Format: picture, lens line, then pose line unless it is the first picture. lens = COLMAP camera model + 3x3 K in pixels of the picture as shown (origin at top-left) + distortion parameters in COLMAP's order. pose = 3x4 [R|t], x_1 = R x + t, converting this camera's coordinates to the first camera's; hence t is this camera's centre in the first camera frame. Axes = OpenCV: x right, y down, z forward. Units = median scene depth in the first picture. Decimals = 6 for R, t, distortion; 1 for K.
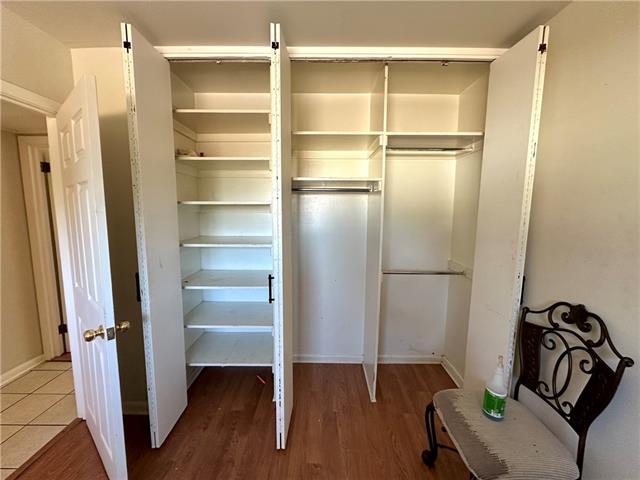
lens RADIAL K [[254.5, 0, 320.0], [0, 254.5, 240.0], [0, 0, 1]] dist [0.000846, -0.000107]
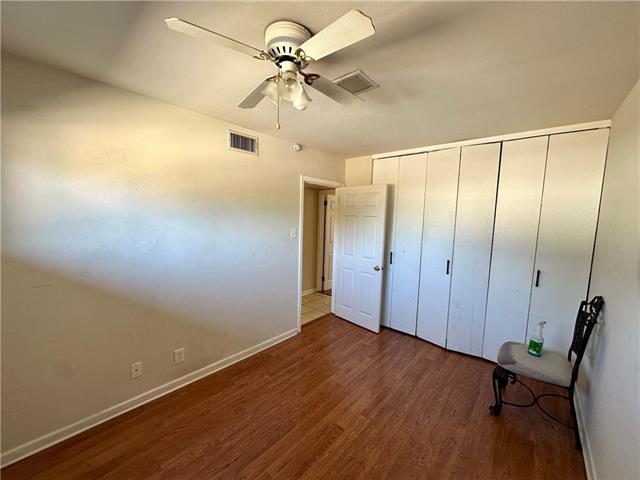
lens RADIAL K [[253.7, 0, 320.0], [0, 253.7, 240.0], [0, 0, 1]] dist [-0.002432, -0.000262]
pose [[0.749312, 0.073296, -0.658148, 0.670122], [-0.095267, 0.995449, 0.002397, 0.062849], [0.655328, 0.060903, 0.752885, -1.266420]]
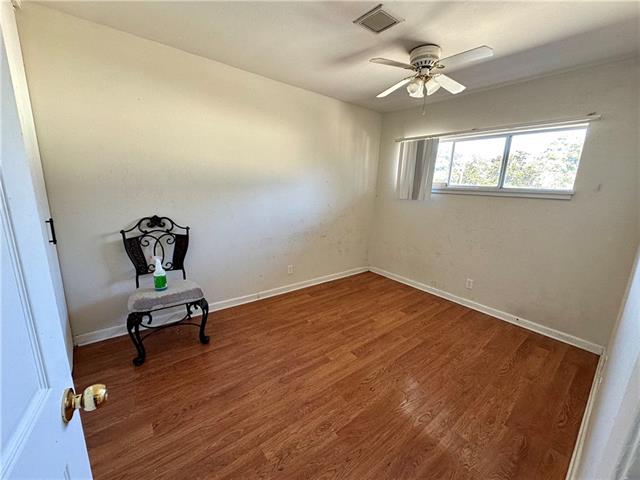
lens RADIAL K [[254.5, 0, 320.0], [0, 254.5, 240.0], [0, 0, 1]] dist [0.000846, -0.000107]
pose [[-0.615973, -0.204372, 0.760795, -1.204026], [0.043163, 0.955555, 0.291636, -0.078796], [-0.786584, 0.212478, -0.579775, 1.085546]]
